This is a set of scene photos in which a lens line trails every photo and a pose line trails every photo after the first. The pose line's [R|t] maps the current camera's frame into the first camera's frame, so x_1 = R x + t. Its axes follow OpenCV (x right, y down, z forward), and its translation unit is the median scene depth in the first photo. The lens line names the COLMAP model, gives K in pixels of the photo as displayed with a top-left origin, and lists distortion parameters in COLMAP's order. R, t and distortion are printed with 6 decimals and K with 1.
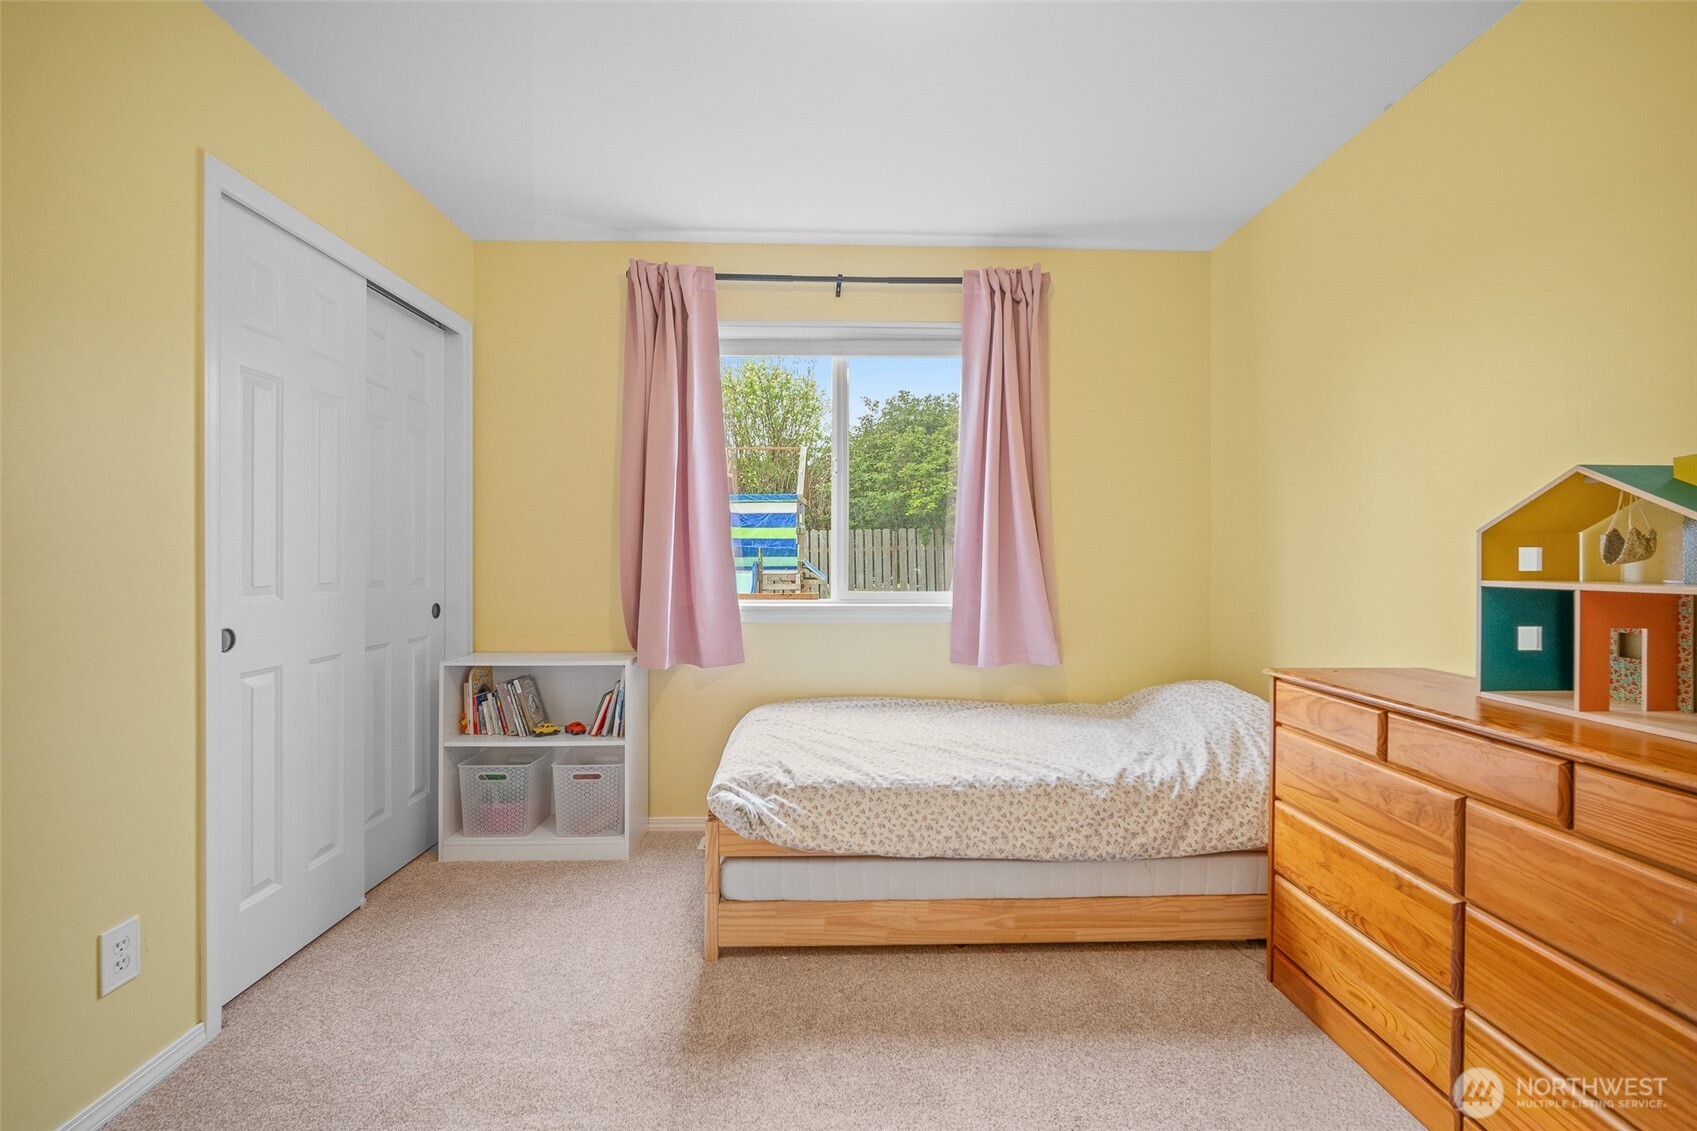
lens RADIAL K [[745.8, 0, 850.6], [0, 745.8, 563.0], [0, 0, 1]] dist [-0.012452, 0.004768]
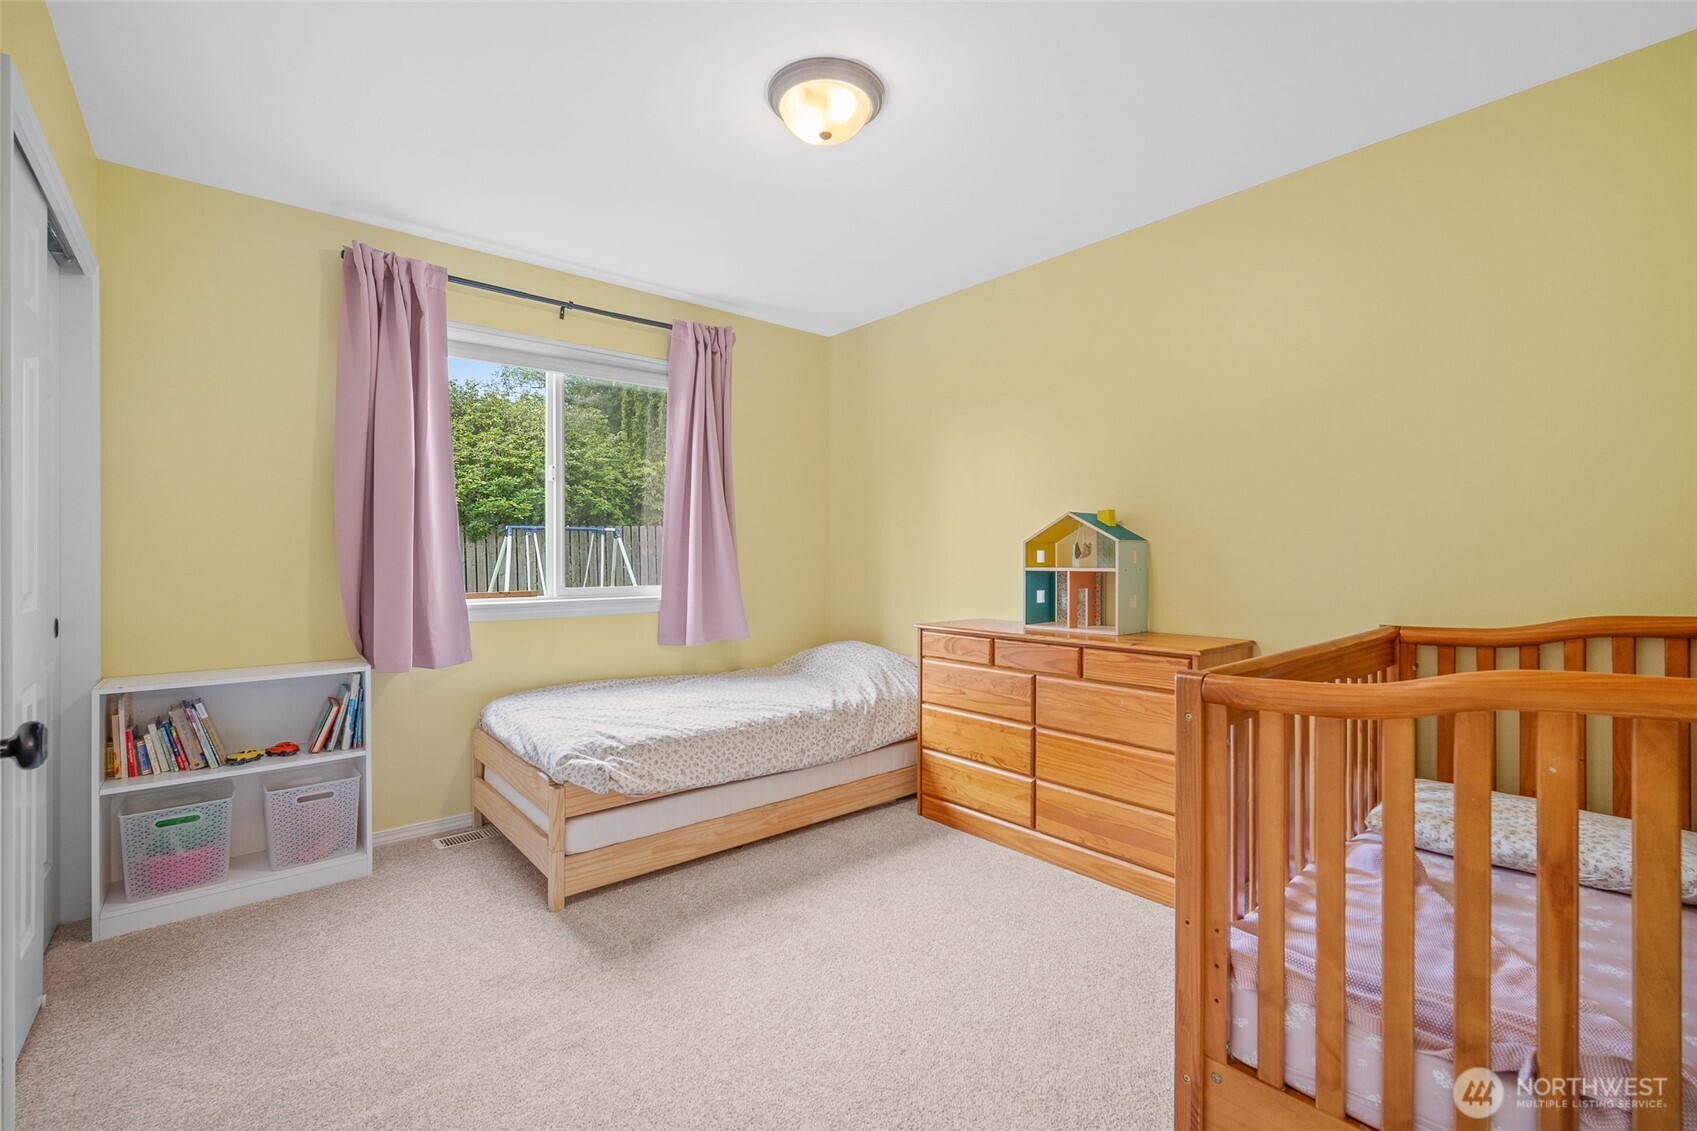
lens RADIAL K [[745.8, 0, 852.8], [0, 745.8, 560.2], [0, 0, 1]] dist [-0.012452, 0.004768]
pose [[0.774181, -0.006954, 0.632926, -0.545255], [0.007670, 0.999969, 0.001605, -0.001492], [-0.632918, 0.003612, 0.774211, -0.166737]]
